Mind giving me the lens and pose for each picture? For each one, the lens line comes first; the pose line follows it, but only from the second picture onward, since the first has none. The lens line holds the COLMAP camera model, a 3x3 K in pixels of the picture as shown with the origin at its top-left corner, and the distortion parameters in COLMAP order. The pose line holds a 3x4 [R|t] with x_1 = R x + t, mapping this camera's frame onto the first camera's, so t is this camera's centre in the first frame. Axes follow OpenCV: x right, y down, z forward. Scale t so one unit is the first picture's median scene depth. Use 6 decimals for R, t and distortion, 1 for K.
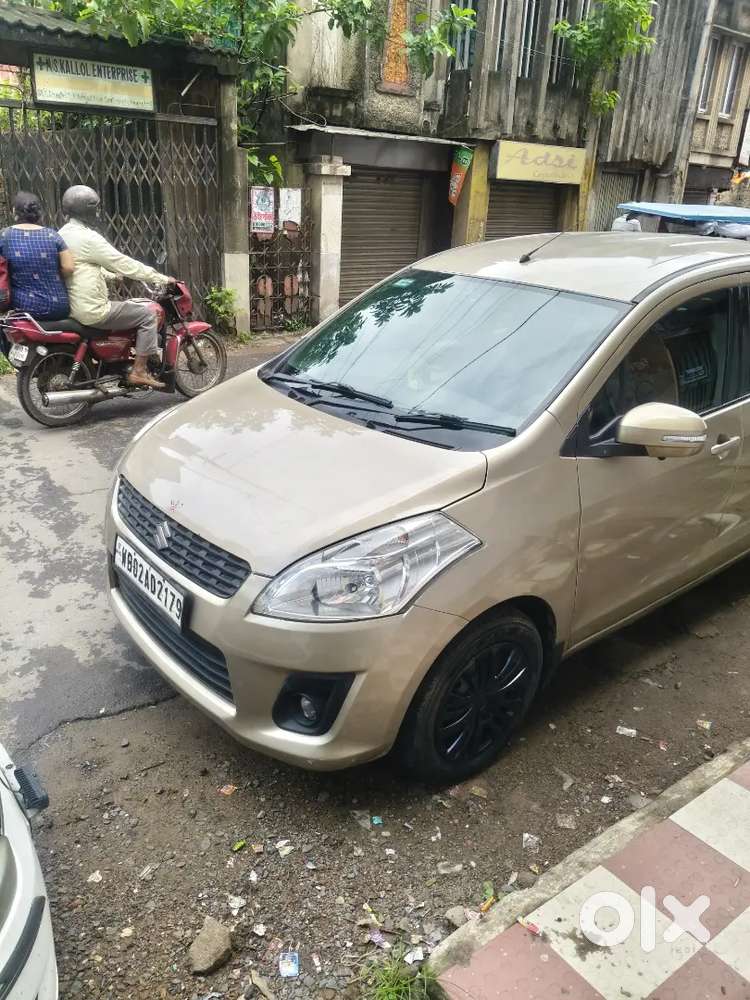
lens RADIAL K [[751.2, 0, 365.4], [0, 751.2, 491.5], [0, 0, 1]] dist [0.043845, -0.077834]
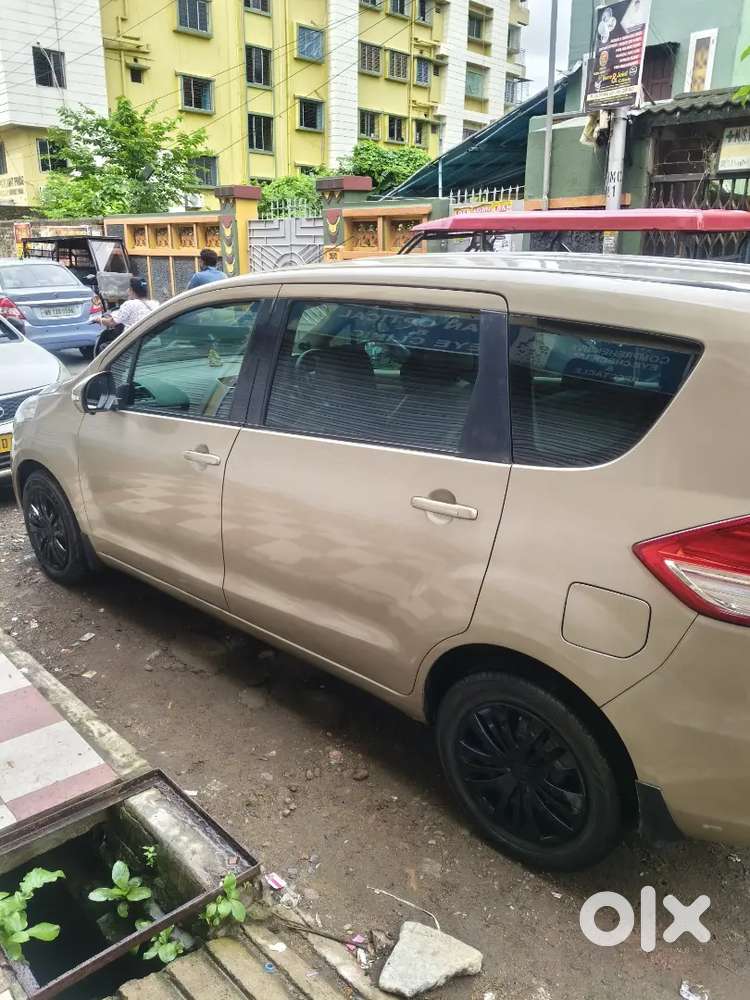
lens RADIAL K [[751.2, 0, 365.4], [0, 751.2, 491.5], [0, 0, 1]] dist [0.043845, -0.077834]
pose [[0.143406, 0.257106, -0.955684, 0.550444], [-0.366130, 0.910934, 0.190127, -0.106929], [0.919447, 0.322639, 0.224768, 0.384075]]
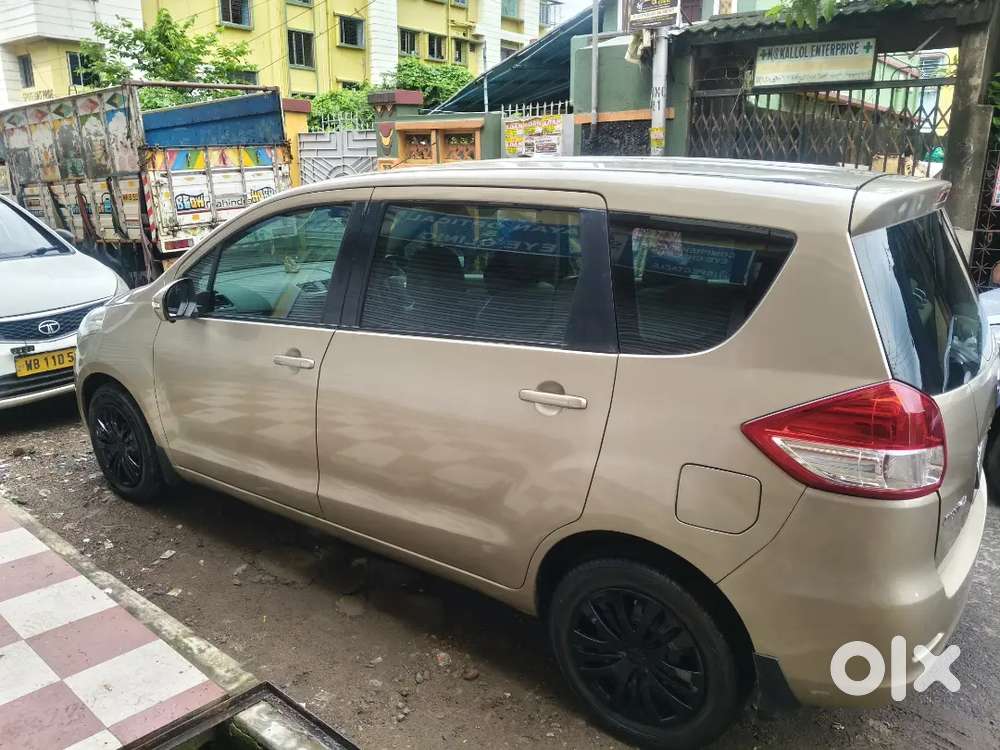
lens RADIAL K [[753.2, 0, 492.0], [0, 753.2, 366.4], [0, 0, 1]] dist [0.037865, -0.070783]
pose [[0.250722, 0.203959, -0.946329, 0.552327], [-0.350860, 0.930233, 0.107533, -0.093503], [0.902239, 0.305068, 0.304792, 0.363869]]
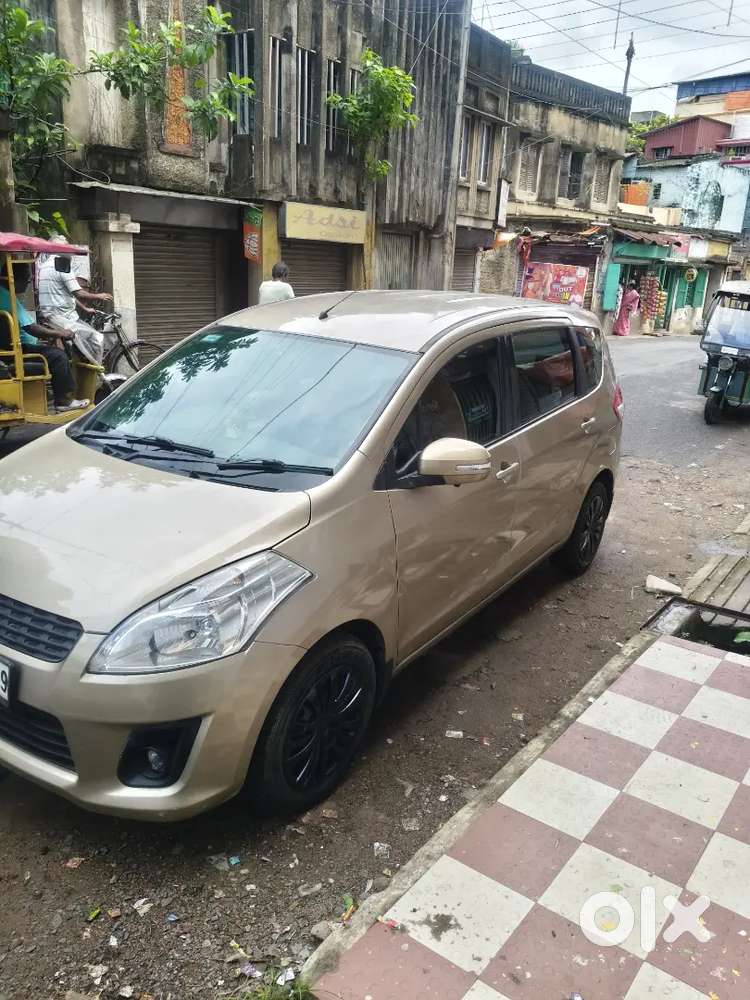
lens RADIAL K [[751.8, 0, 390.2], [0, 751.8, 489.7], [0, 0, 1]] dist [0.040205, -0.073848]
pose [[0.957649, -0.080144, 0.276561, -0.007402], [0.098270, 0.993785, -0.052293, 0.003694], [-0.270651, 0.077256, 0.959573, -0.021417]]
